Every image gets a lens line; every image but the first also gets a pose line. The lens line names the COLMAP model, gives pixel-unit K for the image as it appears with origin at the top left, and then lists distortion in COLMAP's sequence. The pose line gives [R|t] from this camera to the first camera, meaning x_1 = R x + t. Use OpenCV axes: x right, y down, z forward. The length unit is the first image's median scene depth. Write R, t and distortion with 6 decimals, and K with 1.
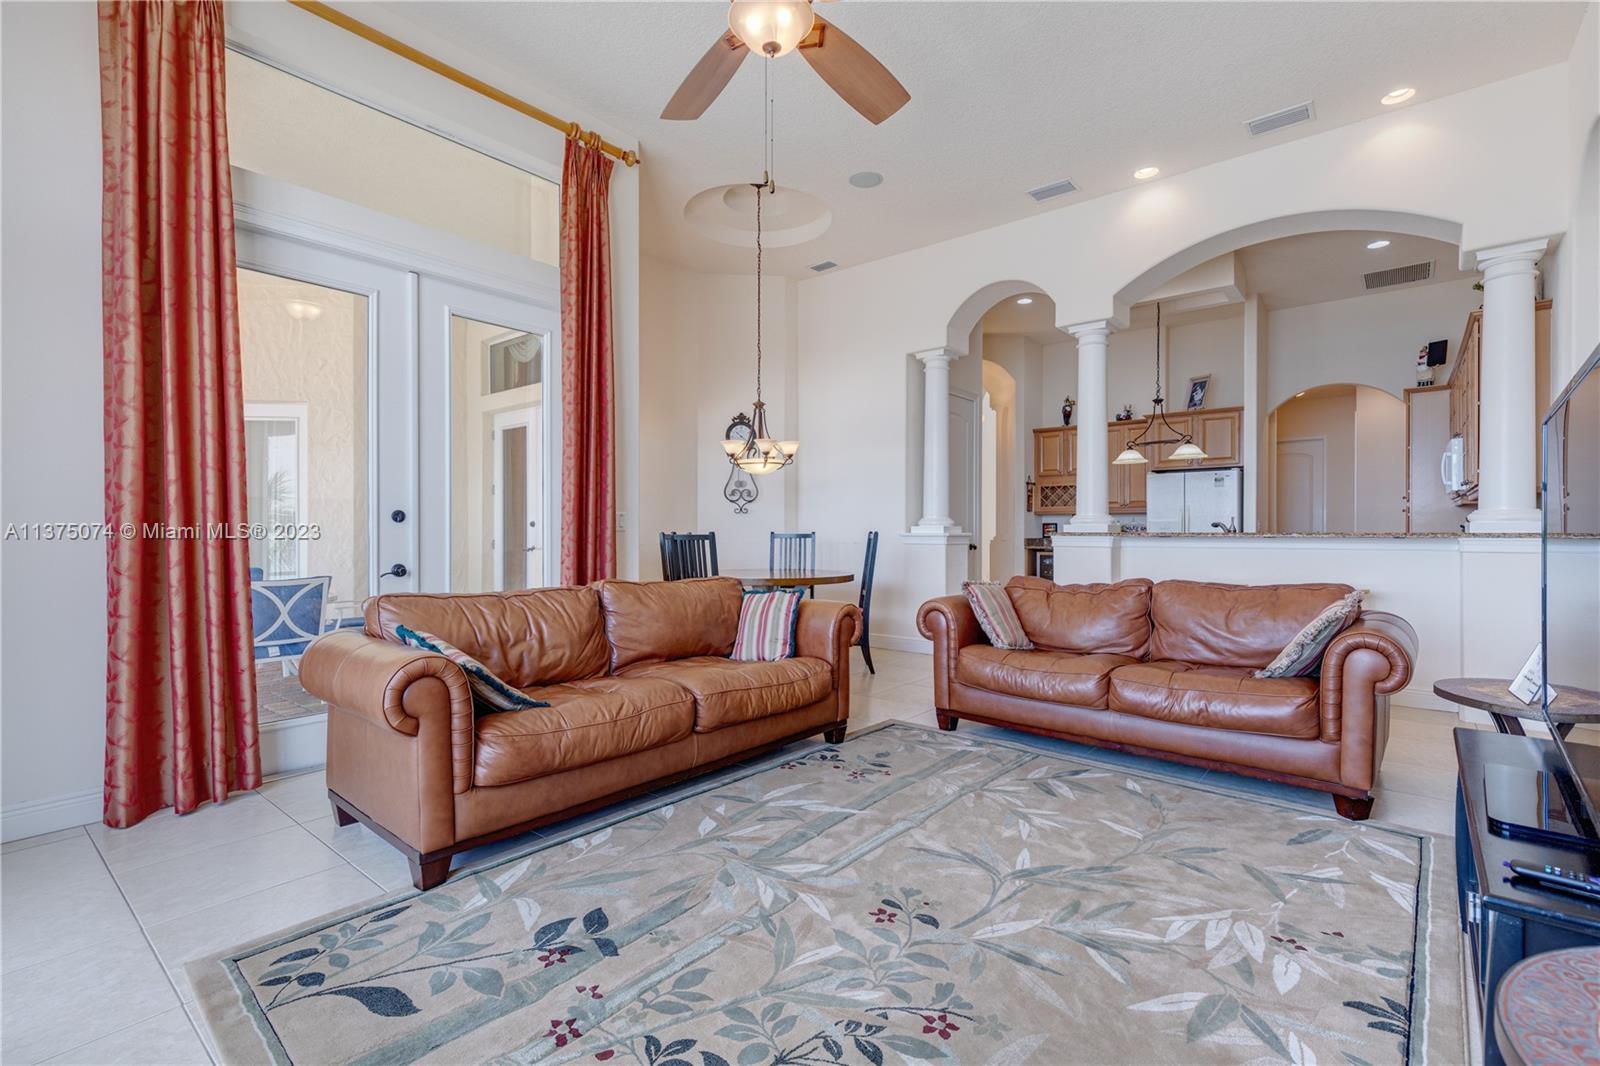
lens RADIAL K [[717.7, 0, 795.8], [0, 717.7, 529.5], [0, 0, 1]] dist [-0.000882, -0.000109]
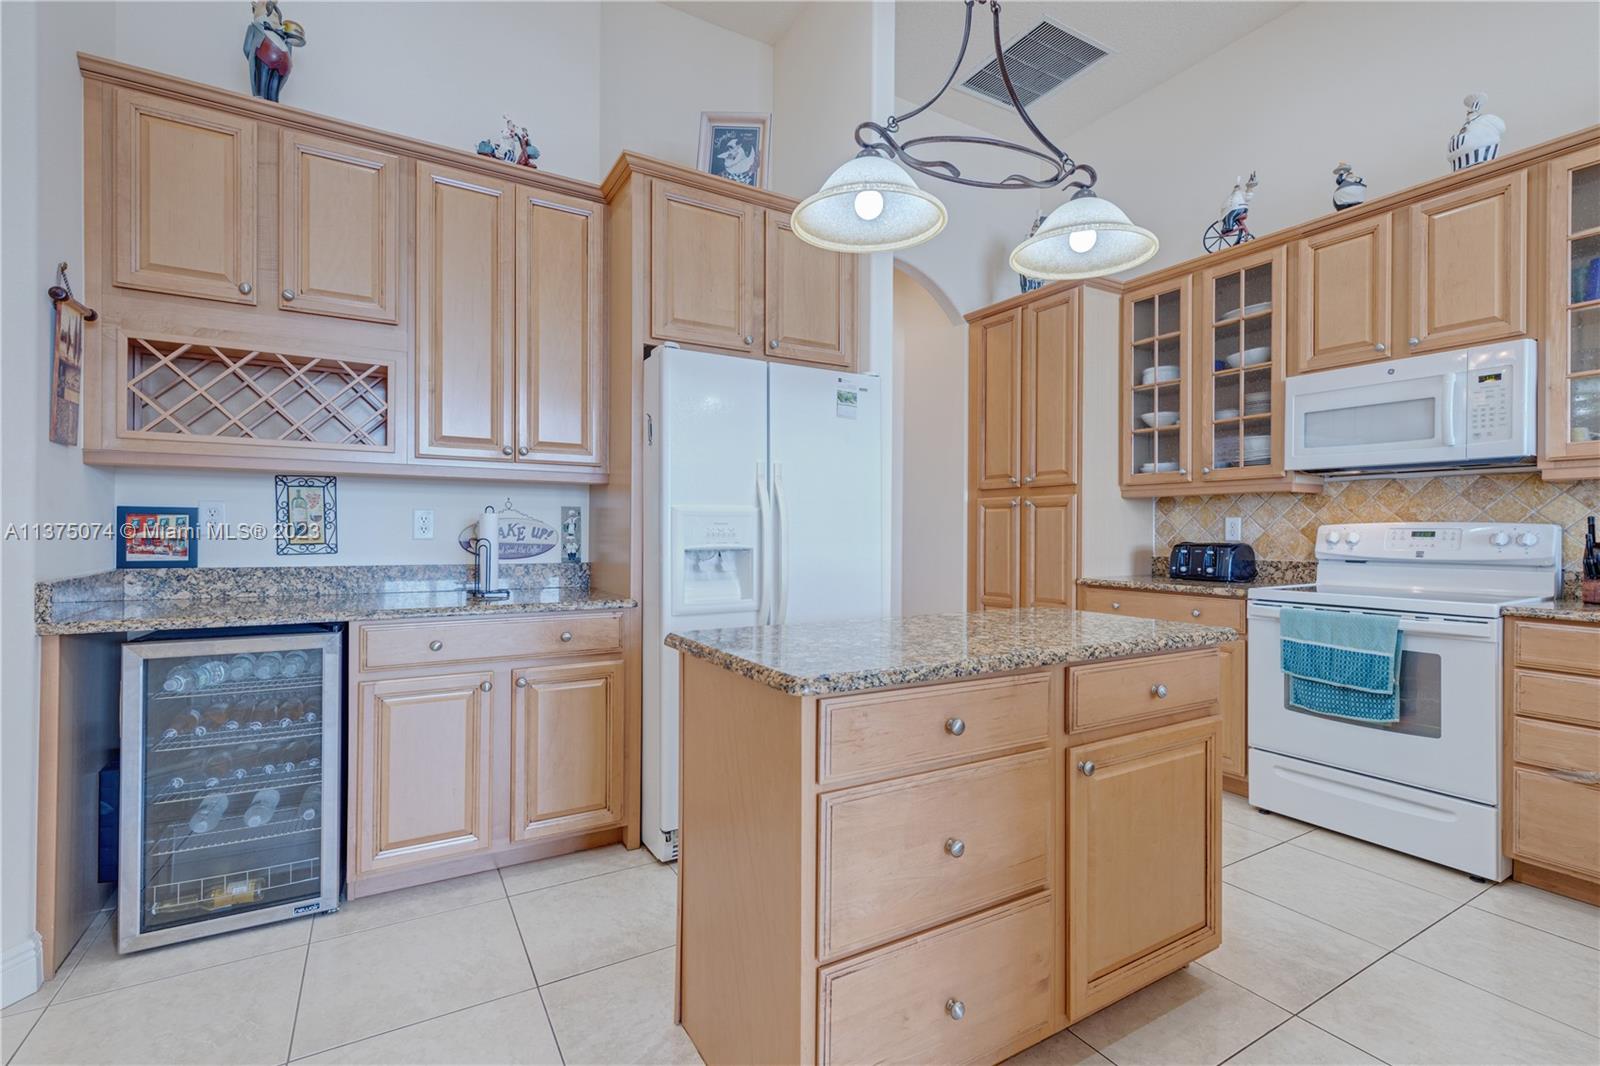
lens RADIAL K [[715.2, 0, 808.9], [0, 715.2, 532.2], [0, 0, 1]] dist [0.005344, -0.000297]
pose [[0.326099, 0.000319, 0.945336, 0.205580], [-0.005867, 0.999981, 0.001687, -0.001704], [-0.945317, -0.006096, 0.326095, 0.742158]]
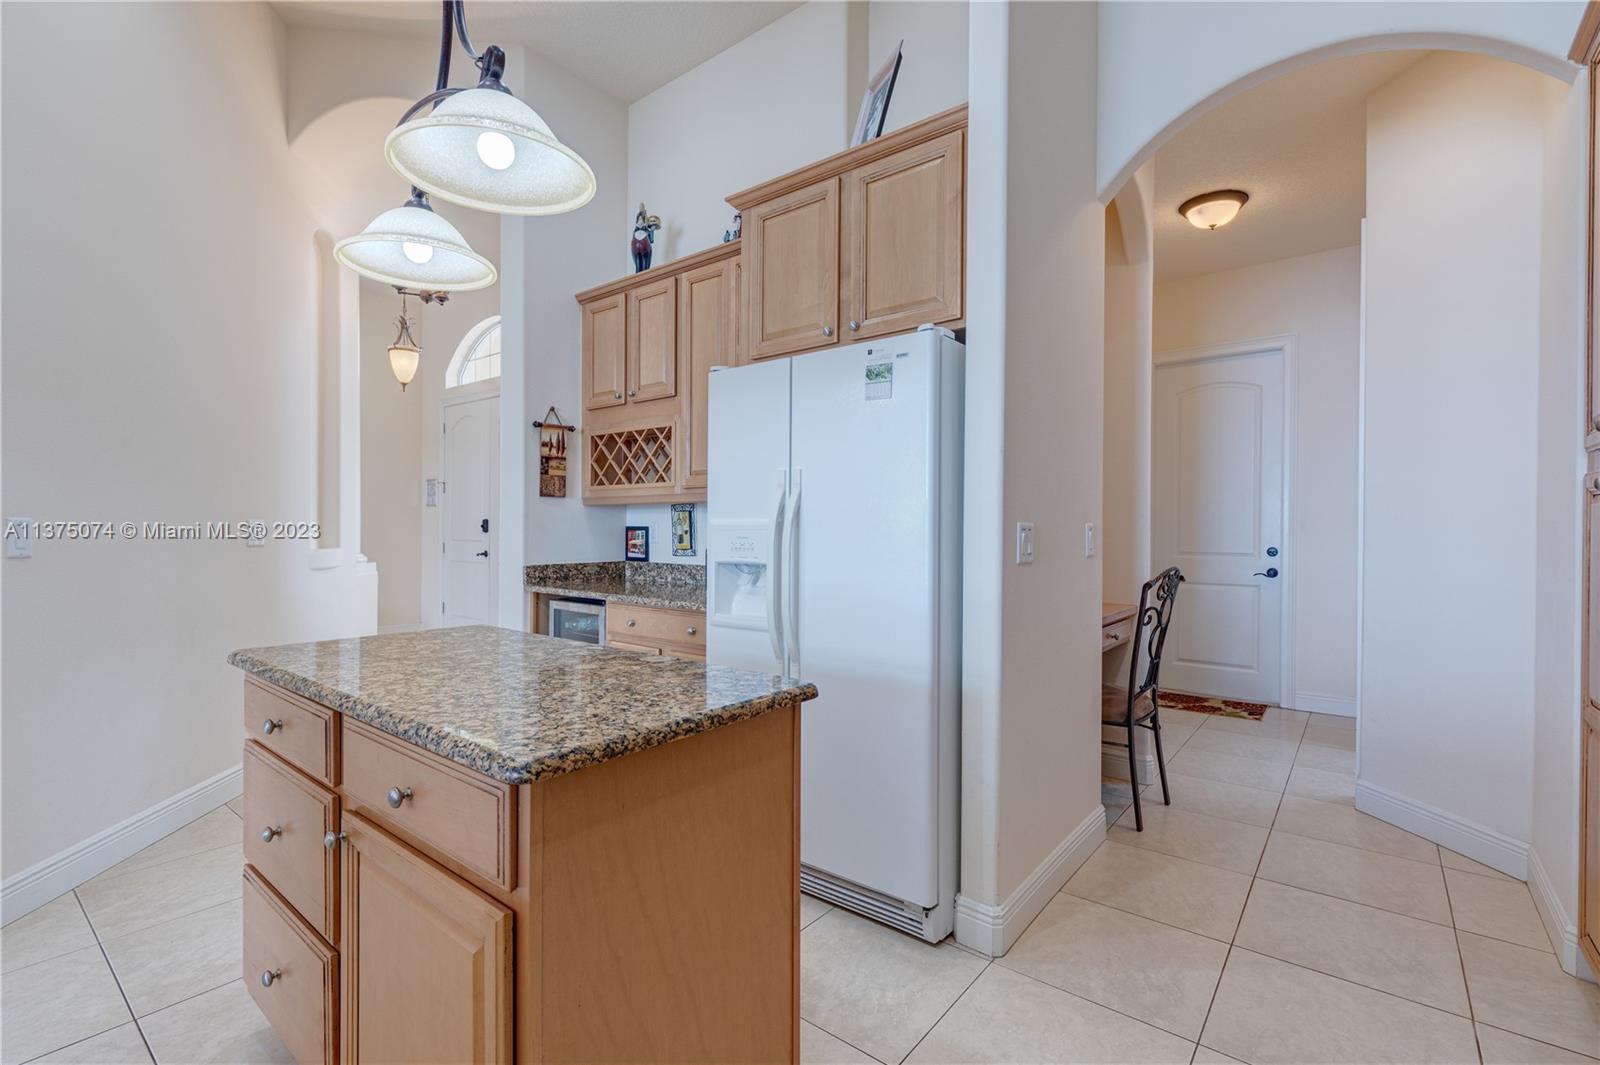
lens RADIAL K [[715.2, 0, 808.9], [0, 715.2, 531.7], [0, 0, 1]] dist [0.005344, -0.000297]
pose [[0.999676, 0.005668, 0.024825, 0.460524], [-0.005735, 0.999980, 0.002635, -0.007157], [-0.024809, -0.002777, 0.999688, 0.600288]]
